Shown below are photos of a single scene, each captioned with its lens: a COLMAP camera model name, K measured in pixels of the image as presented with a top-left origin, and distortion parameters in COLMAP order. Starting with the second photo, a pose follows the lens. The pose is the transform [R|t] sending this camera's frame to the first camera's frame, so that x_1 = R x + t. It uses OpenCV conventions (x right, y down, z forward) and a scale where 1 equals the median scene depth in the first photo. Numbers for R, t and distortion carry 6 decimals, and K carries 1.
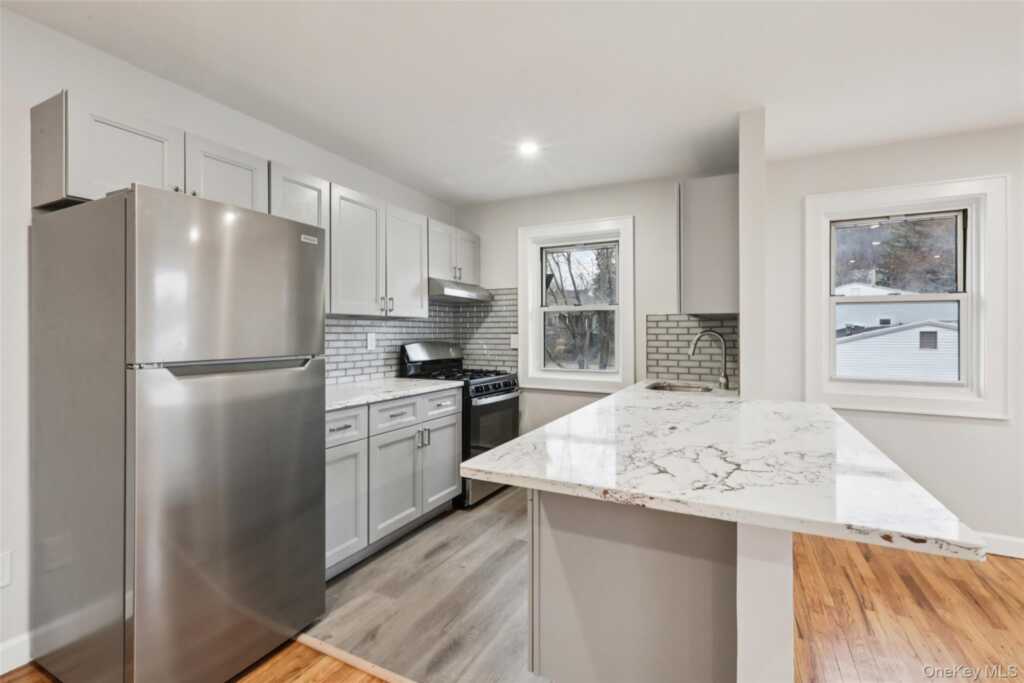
lens RADIAL K [[461.6, 0, 511.1], [0, 461.6, 333.5], [0, 0, 1]] dist [0.000451, 0.000214]
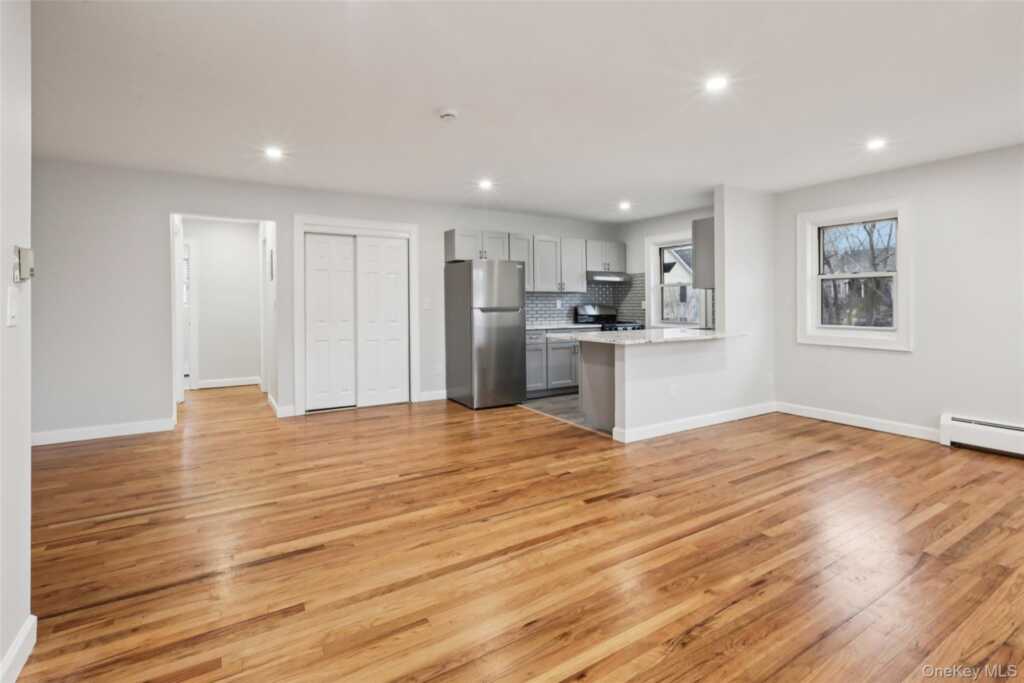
lens RADIAL K [[471.8, 0, 506.8], [0, 471.8, 306.0], [0, 0, 1]] dist [0.000767, -0.000299]
pose [[0.851297, -0.000291, -0.524685, 0.574607], [0.002334, 0.999992, 0.003233, 0.016959], [0.524679, -0.003977, 0.851291, -0.854944]]
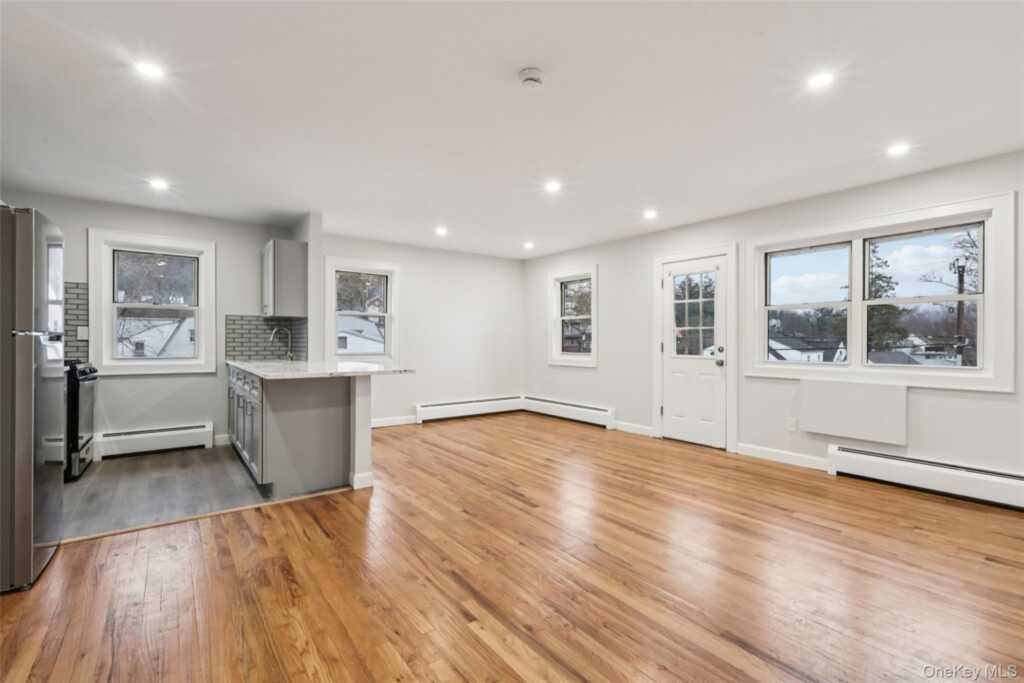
lens RADIAL K [[453.2, 0, 512.0], [0, 453.2, 341.5], [0, 0, 1]] dist [-0.000771, 0.000204]
pose [[0.439772, 0.002078, 0.898107, -0.592846], [-0.004549, 0.999990, -0.000087, 0.038098], [-0.898098, -0.004047, 0.439777, -0.417417]]
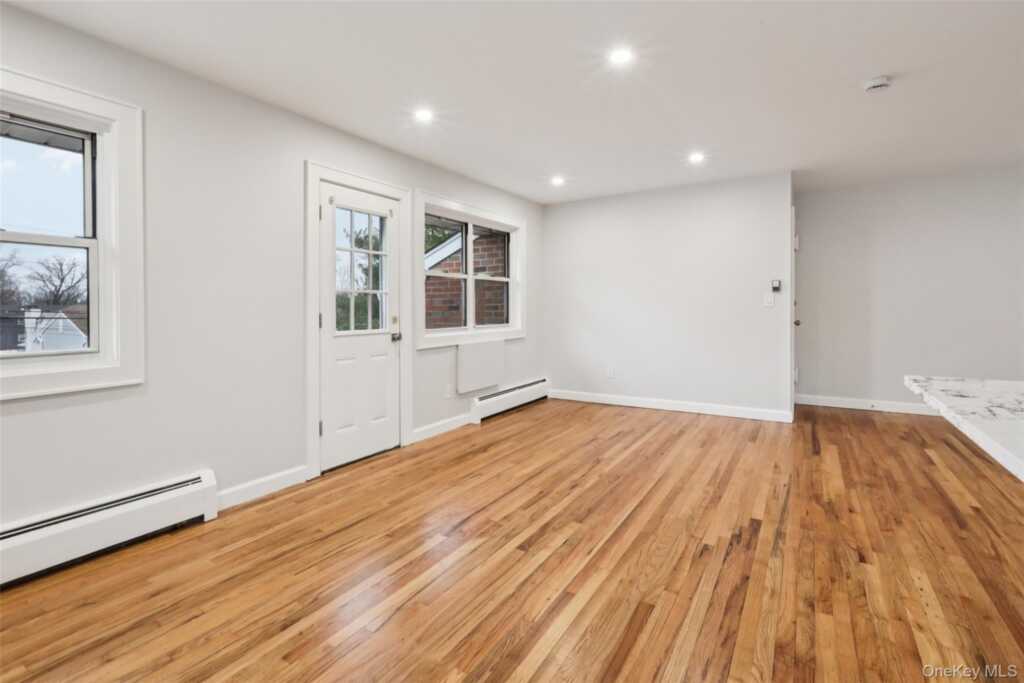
lens RADIAL K [[471.8, 0, 506.8], [0, 471.8, 306.0], [0, 0, 1]] dist [0.000767, -0.000299]
pose [[-0.994970, 0.008988, 0.099772, 0.566376], [0.008595, 0.999954, -0.004367, 0.033783], [-0.099807, -0.003487, -0.995001, 0.722313]]
